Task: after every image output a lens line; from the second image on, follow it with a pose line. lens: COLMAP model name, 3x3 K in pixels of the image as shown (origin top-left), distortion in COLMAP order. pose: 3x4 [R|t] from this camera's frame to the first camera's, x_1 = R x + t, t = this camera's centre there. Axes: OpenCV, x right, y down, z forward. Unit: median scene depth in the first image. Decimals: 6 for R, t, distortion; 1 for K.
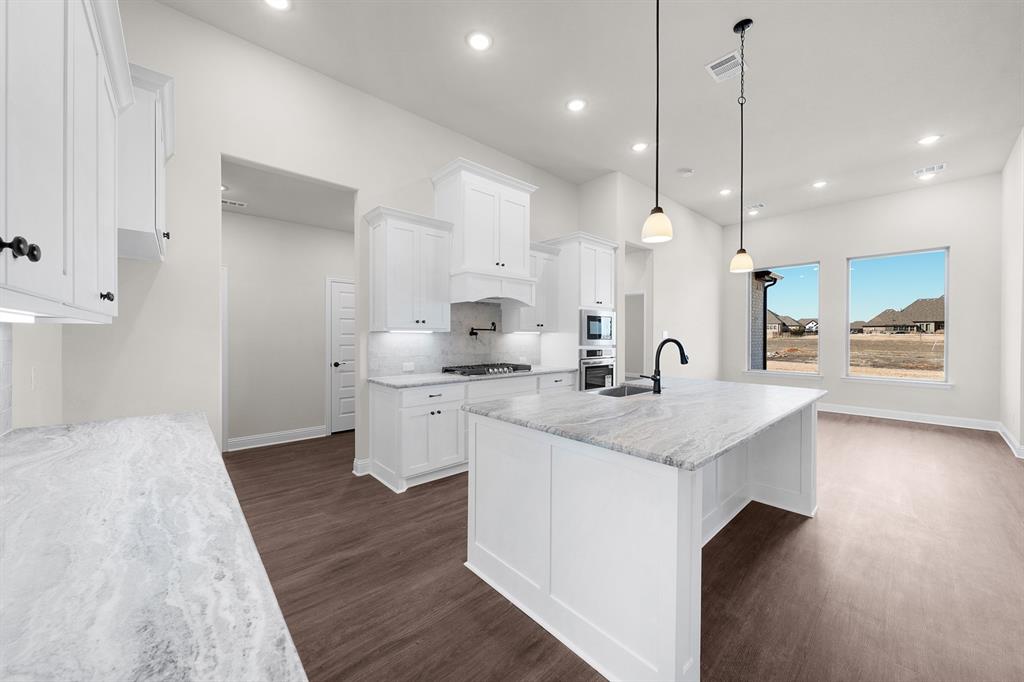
lens RADIAL K [[373.3, 0, 512.0], [0, 373.3, 341.0], [0, 0, 1]] dist [0.001191, 0.000207]
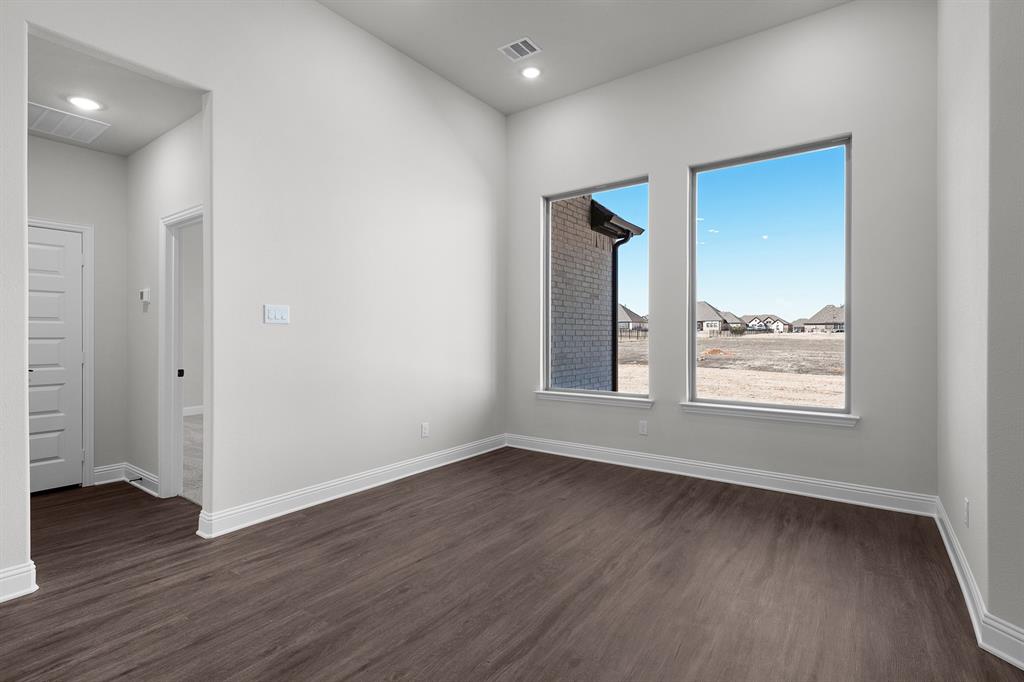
lens RADIAL K [[486.6, 0, 509.9], [0, 486.6, 337.4], [0, 0, 1]] dist [0.000517, 0.000426]
pose [[0.978843, -0.002168, 0.204601, 0.604001], [0.004309, 0.999941, -0.010021, 0.015903], [-0.204567, 0.010690, 0.978794, 0.470591]]
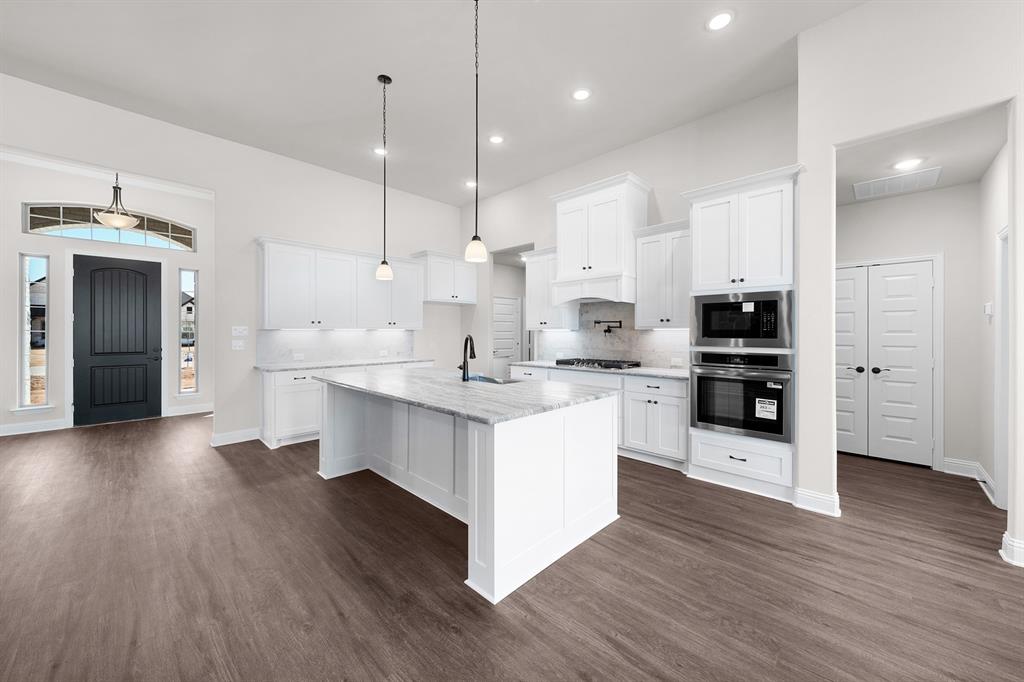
lens RADIAL K [[374.9, 0, 514.0], [0, 374.9, 334.6], [0, 0, 1]] dist [0.001012, 0.000250]
pose [[0.061533, 0.001745, -0.998104, 0.756219], [-0.014144, 0.999900, 0.000877, -0.005130], [0.998005, 0.014063, 0.061552, 0.513261]]
